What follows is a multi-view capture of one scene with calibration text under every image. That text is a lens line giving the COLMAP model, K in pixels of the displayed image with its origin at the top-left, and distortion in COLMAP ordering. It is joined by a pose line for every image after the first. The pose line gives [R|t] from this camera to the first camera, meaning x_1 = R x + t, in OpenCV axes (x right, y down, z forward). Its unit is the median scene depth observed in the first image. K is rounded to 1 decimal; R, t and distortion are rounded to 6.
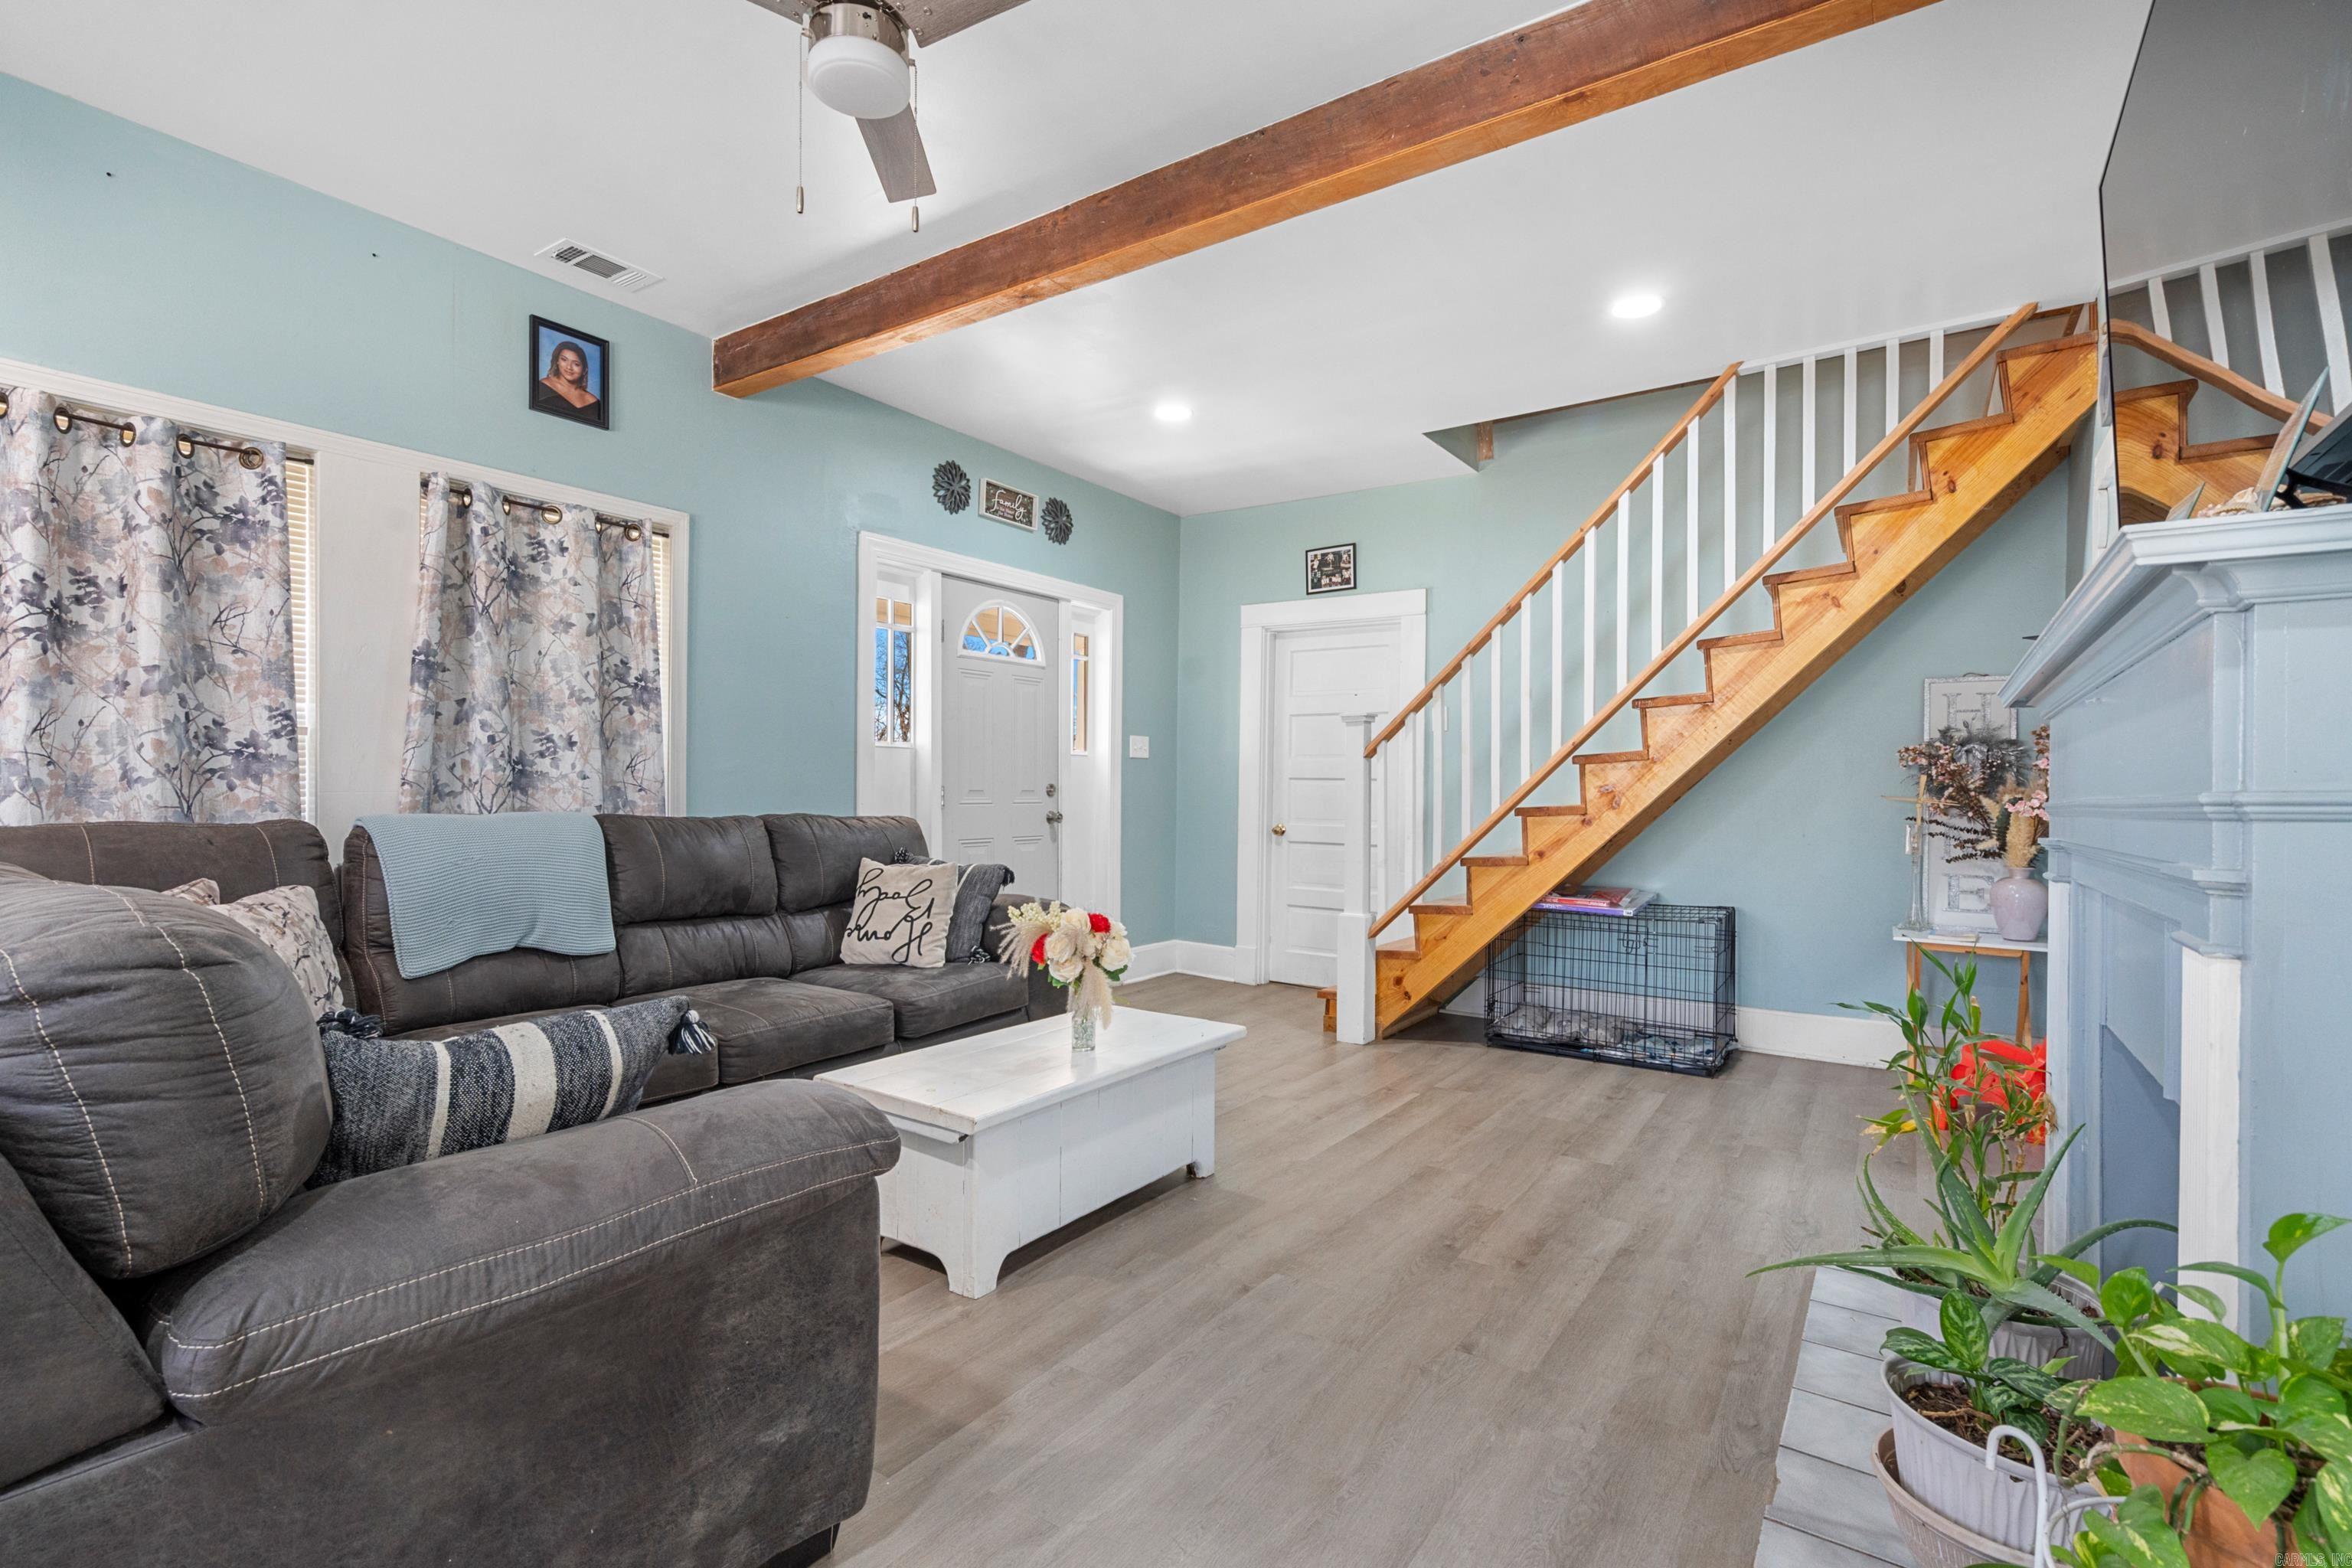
lens RADIAL K [[1077.3, 0, 1157.6], [0, 1077.3, 791.3], [0, 0, 1]] dist [-0.004467, 0.002469]
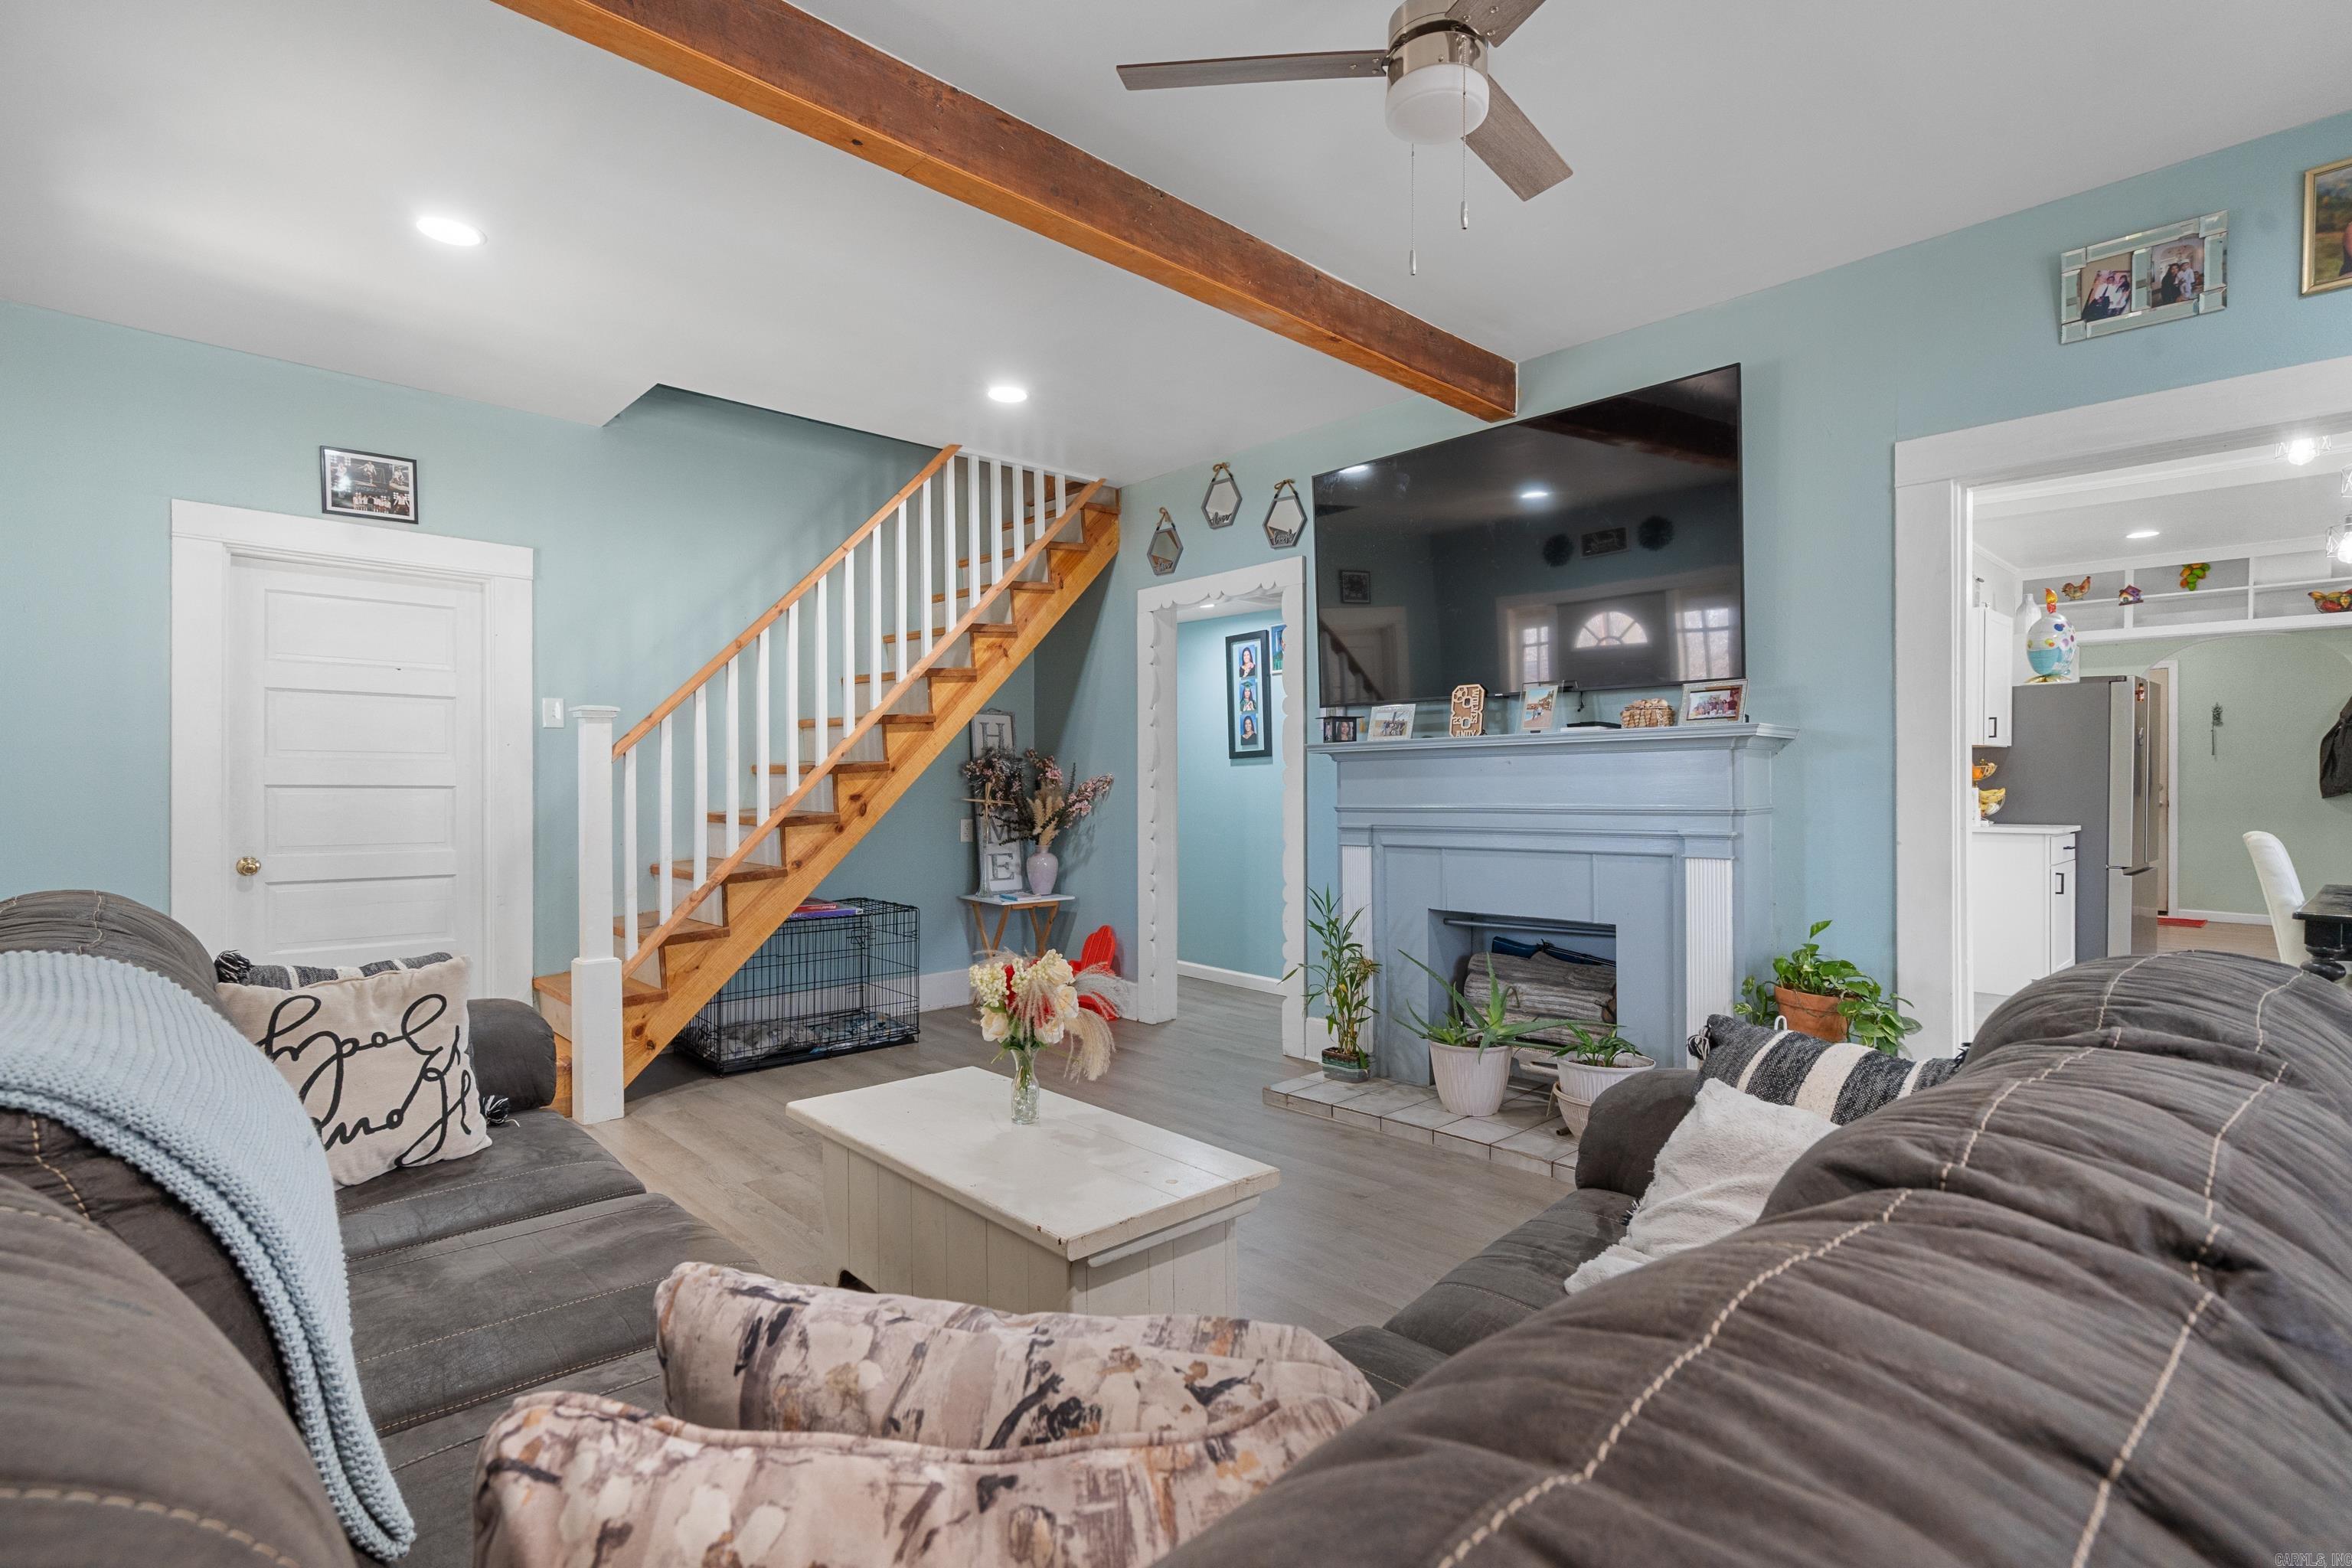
lens RADIAL K [[1077.3, 0, 1218.1], [0, 1077.3, 787.4], [0, 0, 1]] dist [-0.004467, 0.002469]
pose [[0.199797, -0.010905, 0.979777, -0.696004], [0.003472, 0.999940, 0.010421, -0.027067], [-0.979831, 0.001320, 0.199823, 0.542826]]
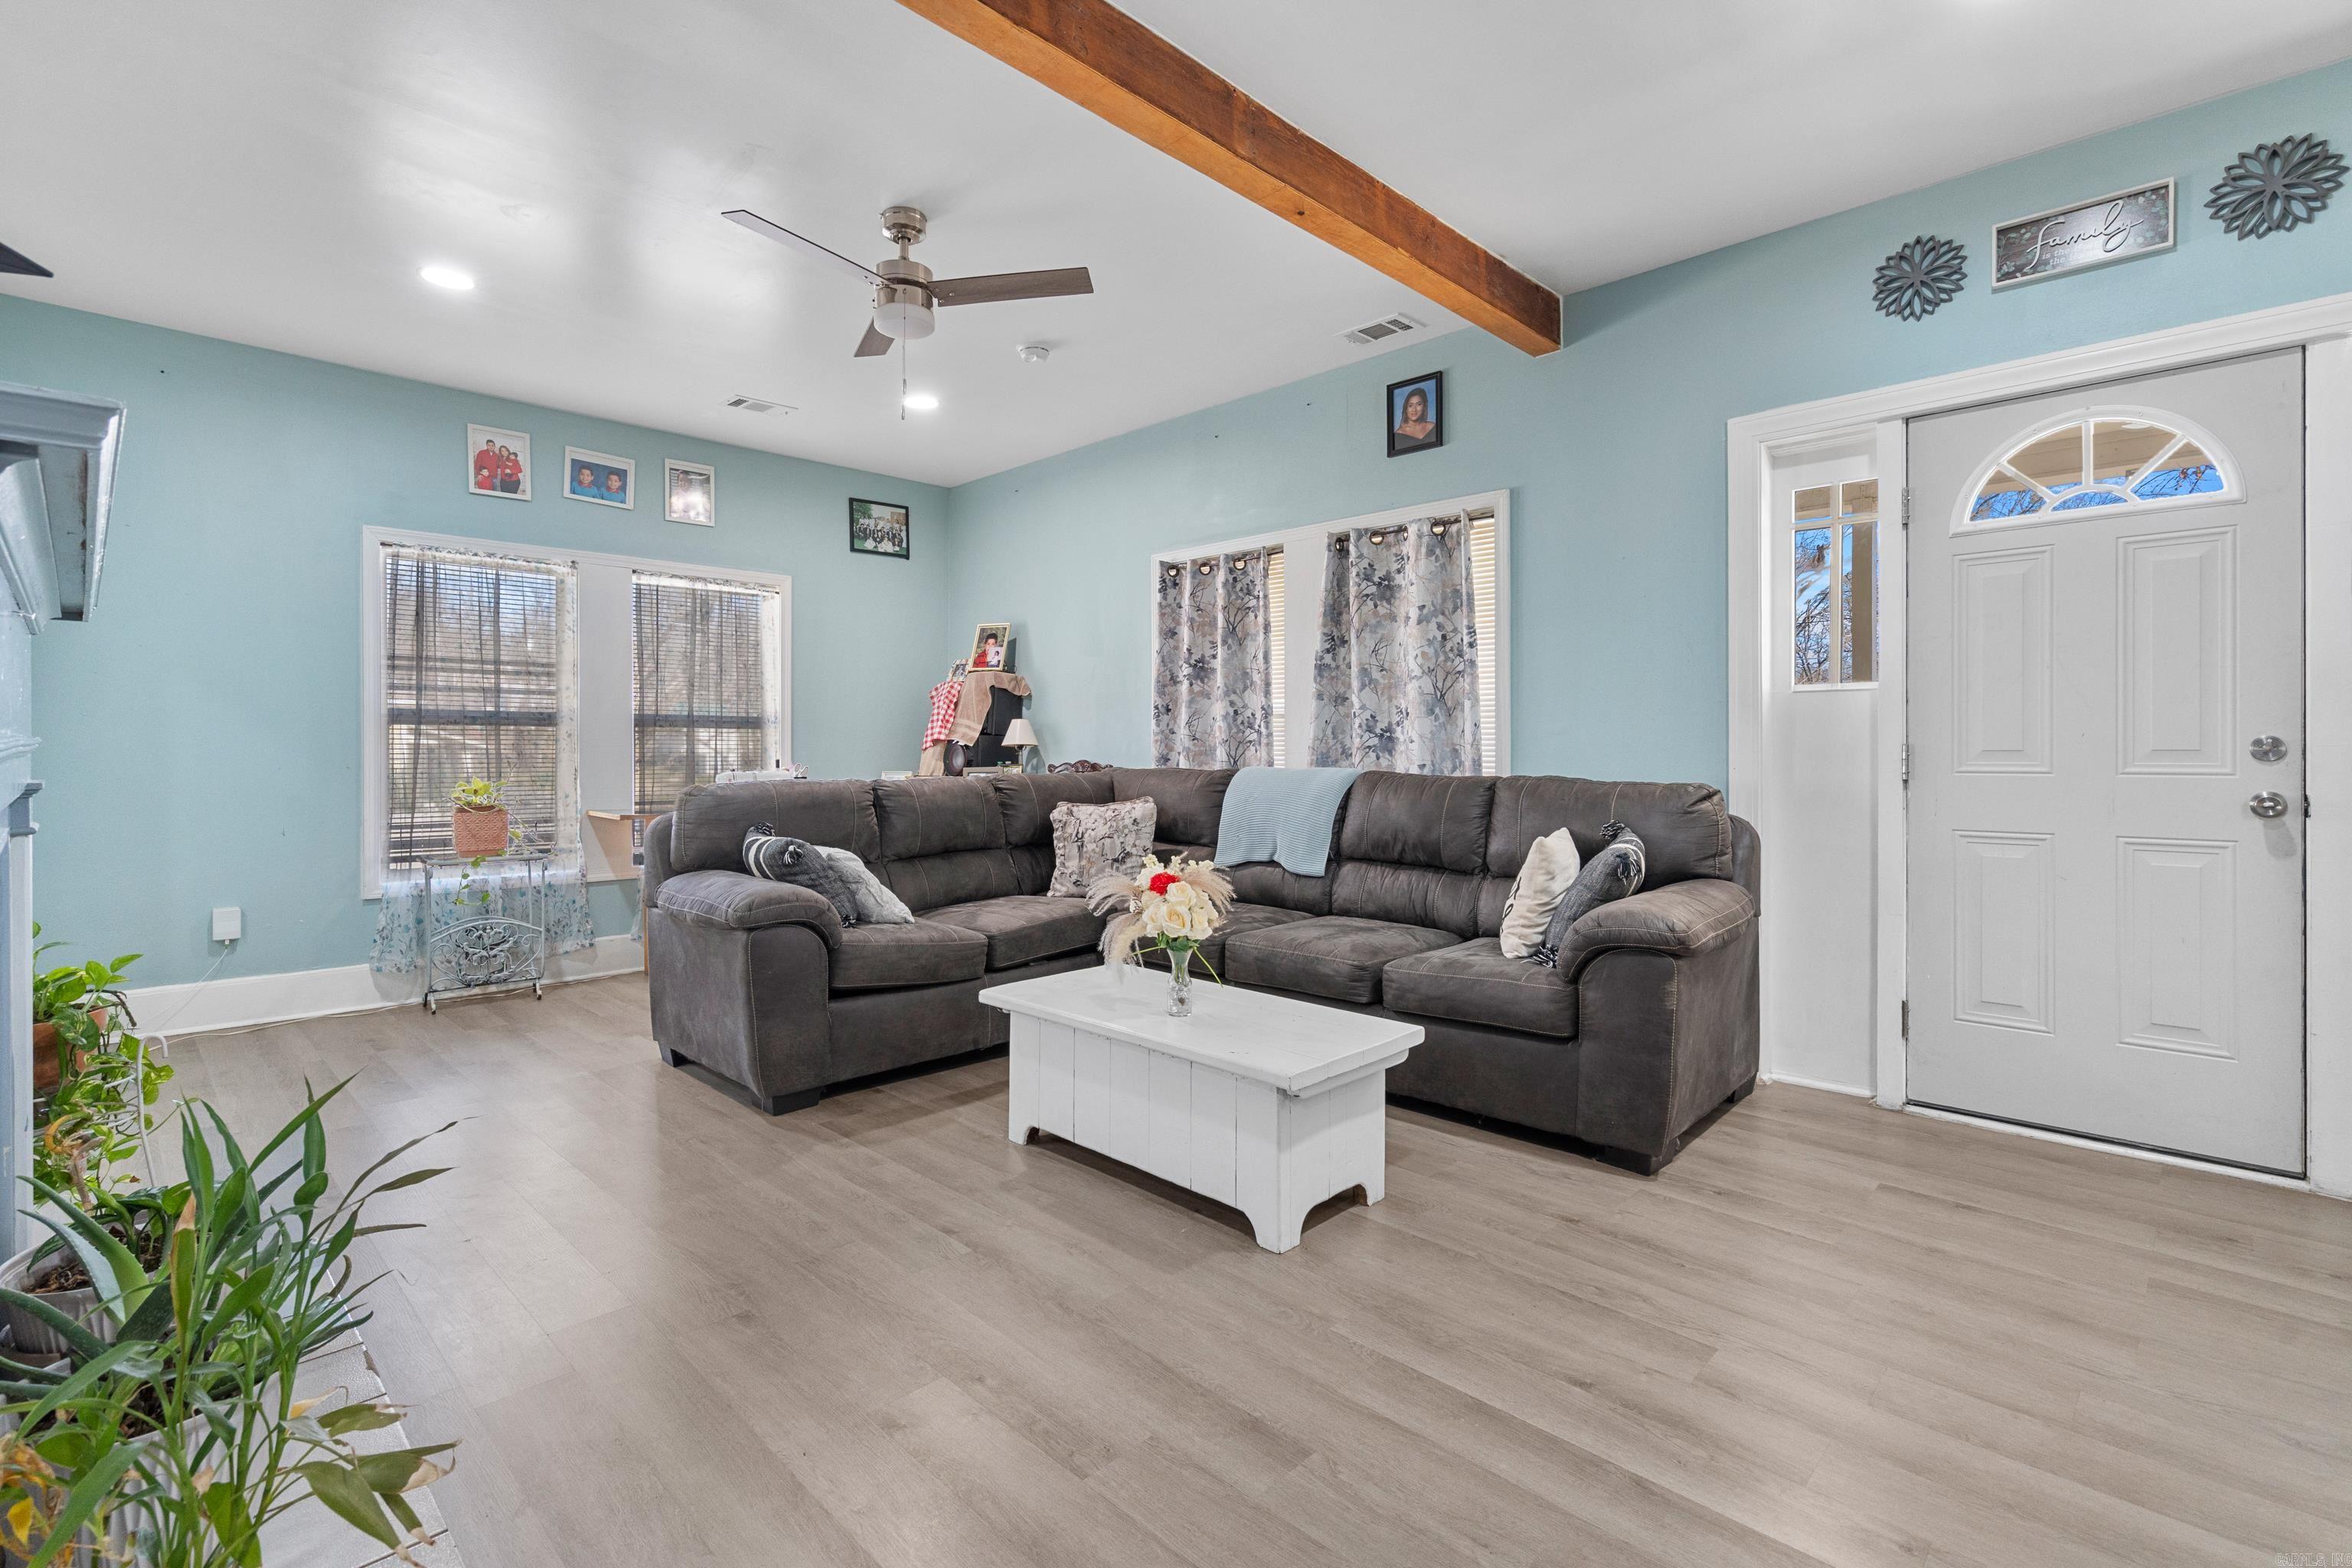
lens RADIAL K [[1077.3, 0, 1197.7], [0, 1077.3, 773.3], [0, 0, 1]] dist [-0.004467, 0.002469]
pose [[-0.154775, 0.014517, -0.987843, 0.717623], [-0.001849, 0.999886, 0.014984, 0.005344], [0.987948, 0.004145, -0.154731, 0.946630]]
